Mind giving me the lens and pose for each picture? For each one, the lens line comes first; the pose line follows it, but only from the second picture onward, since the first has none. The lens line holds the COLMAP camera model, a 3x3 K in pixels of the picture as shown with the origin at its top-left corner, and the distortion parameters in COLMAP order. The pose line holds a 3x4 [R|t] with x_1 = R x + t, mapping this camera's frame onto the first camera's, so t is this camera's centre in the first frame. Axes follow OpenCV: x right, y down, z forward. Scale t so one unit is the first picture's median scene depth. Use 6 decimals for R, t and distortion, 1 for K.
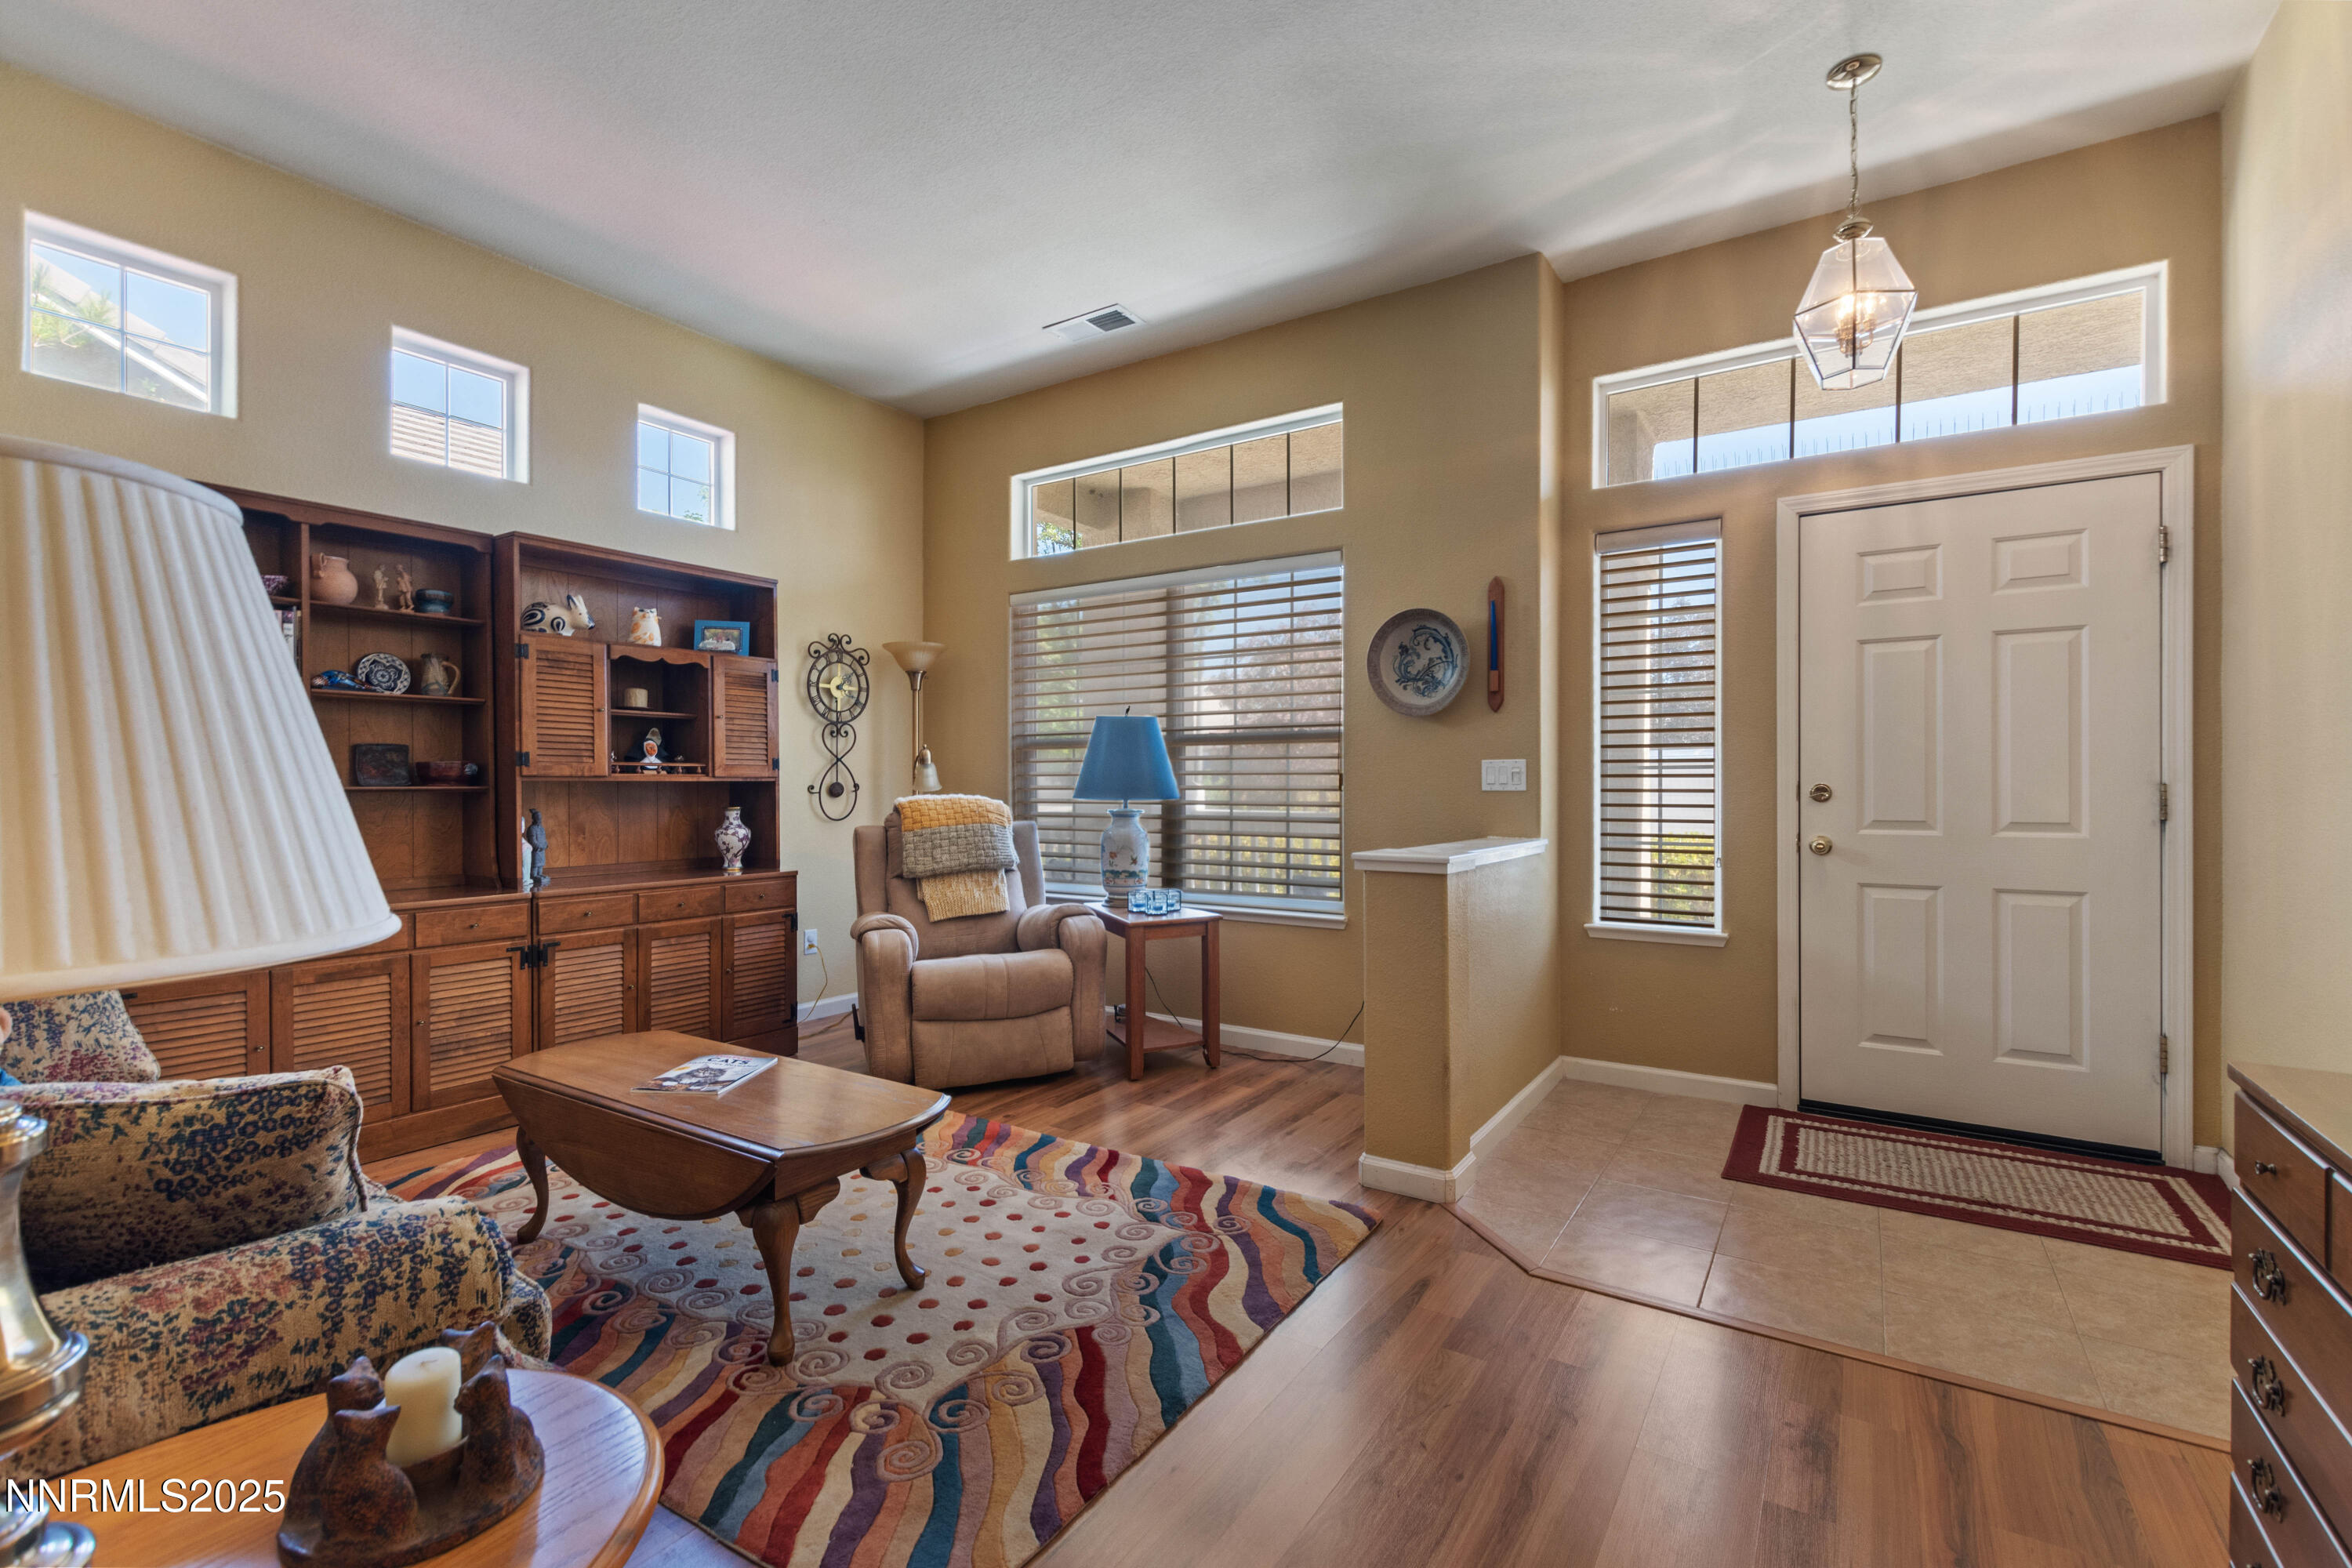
lens RADIAL K [[1030.5, 0, 1179.5], [0, 1030.5, 786.2], [0, 0, 1]] dist [0.007169, 0.000301]
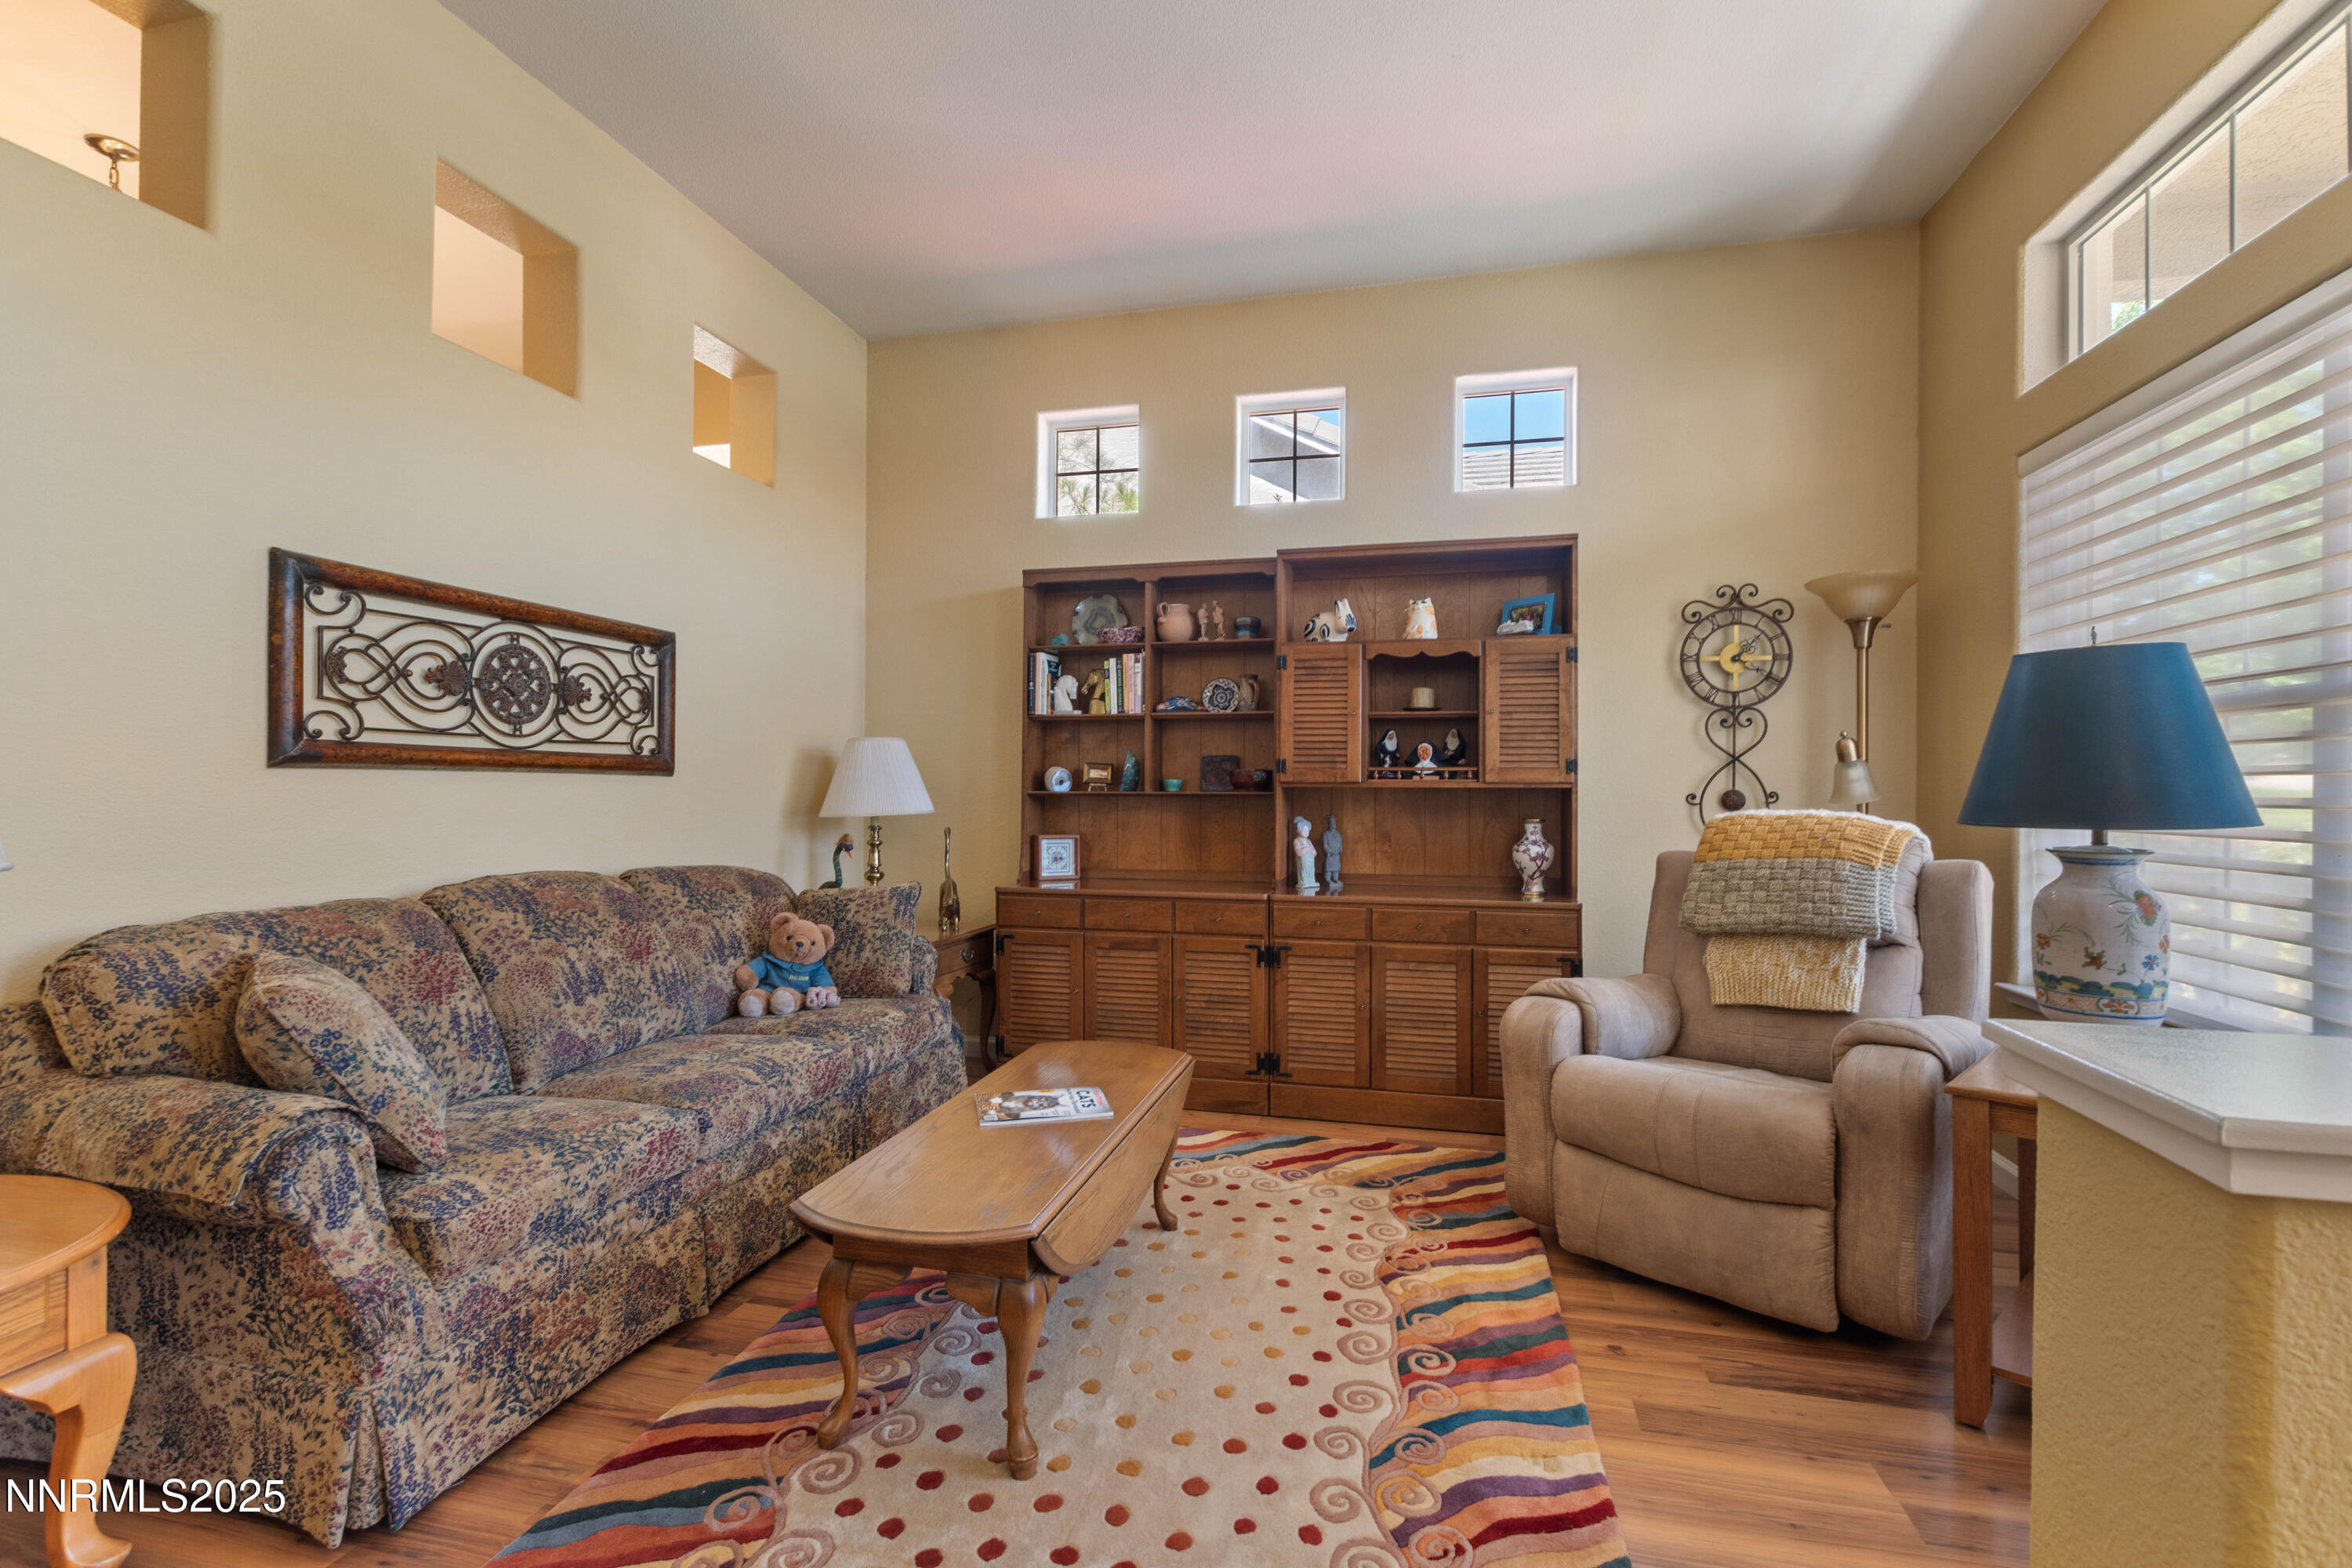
lens RADIAL K [[1030.5, 0, 1179.5], [0, 1030.5, 785.0], [0, 0, 1]] dist [0.007169, 0.000301]
pose [[0.337687, -0.003285, -0.941253, 0.295697], [-0.007140, 0.999956, -0.006052, -0.000183], [0.941231, 0.008764, 0.337649, 0.530571]]
